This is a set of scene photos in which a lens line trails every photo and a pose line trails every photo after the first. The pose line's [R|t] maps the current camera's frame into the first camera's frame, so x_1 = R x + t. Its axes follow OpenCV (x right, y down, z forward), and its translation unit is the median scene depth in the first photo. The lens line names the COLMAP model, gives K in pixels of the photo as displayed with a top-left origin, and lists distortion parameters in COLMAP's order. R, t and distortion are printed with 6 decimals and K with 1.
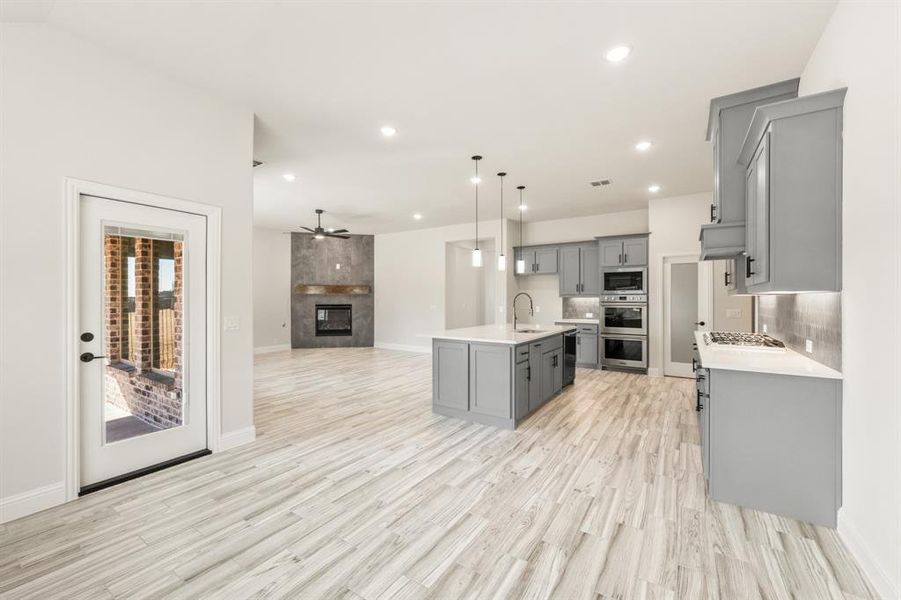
lens RADIAL K [[362.0, 0, 449.5], [0, 362.0, 299.6], [0, 0, 1]] dist [0.000209, -0.001113]
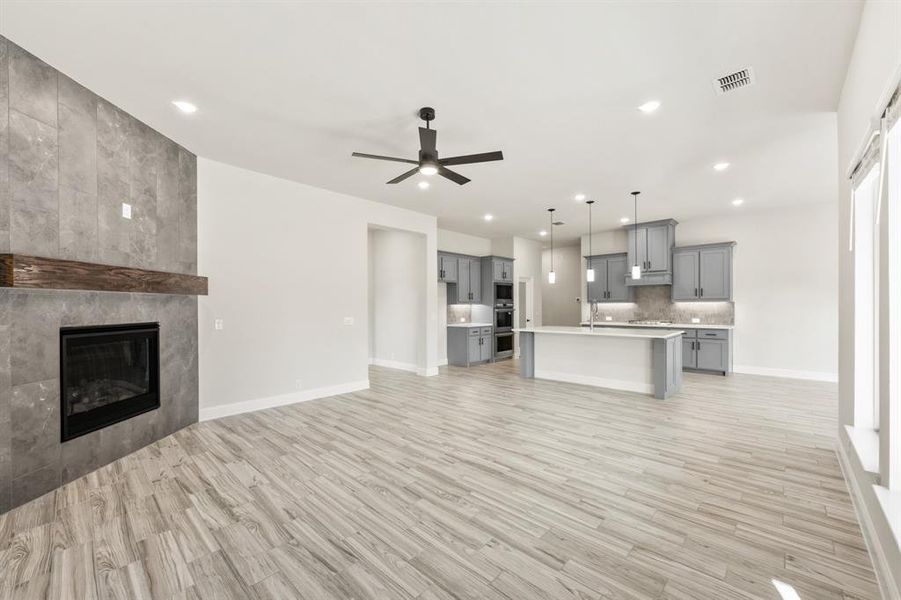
lens RADIAL K [[362.0, 0, 454.8], [0, 362.0, 307.0], [0, 0, 1]] dist [0.000209, -0.001113]
pose [[0.169400, -0.005495, 0.985532, -0.696513], [0.007811, 0.999961, 0.004233, -0.002146], [-0.985516, 0.006981, 0.169436, 0.770076]]
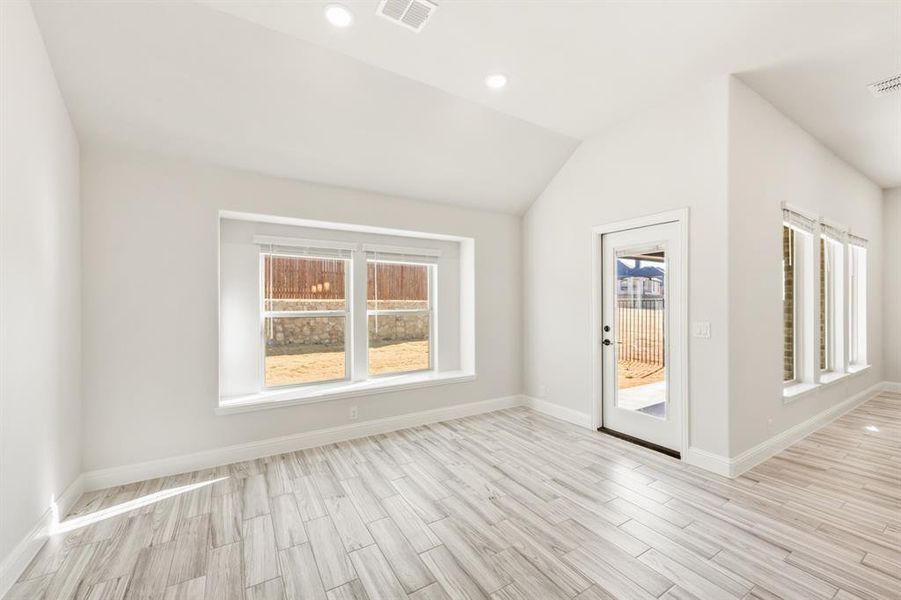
lens RADIAL K [[362.0, 0, 451.0], [0, 362.0, 305.1], [0, 0, 1]] dist [0.000209, -0.001113]
pose [[-0.431511, 0.003307, -0.902102, 0.192366], [-0.001955, 0.999988, 0.004601, -0.000076], [0.902105, 0.003749, -0.431499, 0.326329]]
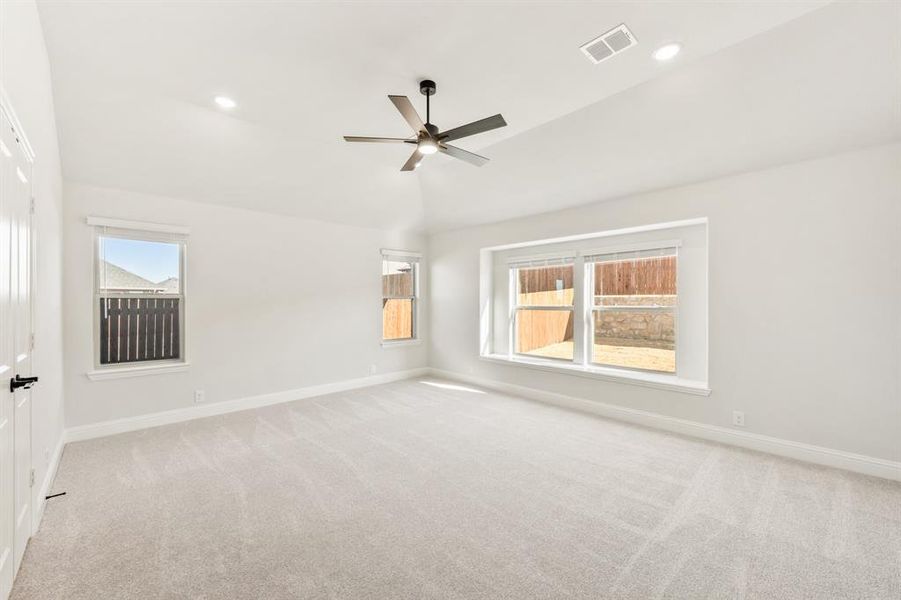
lens RADIAL K [[276.8, 0, 440.4], [0, 276.8, 316.2], [0, 0, 1]] dist [-0.002452, -0.000137]
pose [[-0.990924, -0.006624, 0.134263, -0.031890], [0.001422, 0.998212, 0.059748, -0.000959], [-0.134419, 0.059397, -0.989143, 0.482836]]
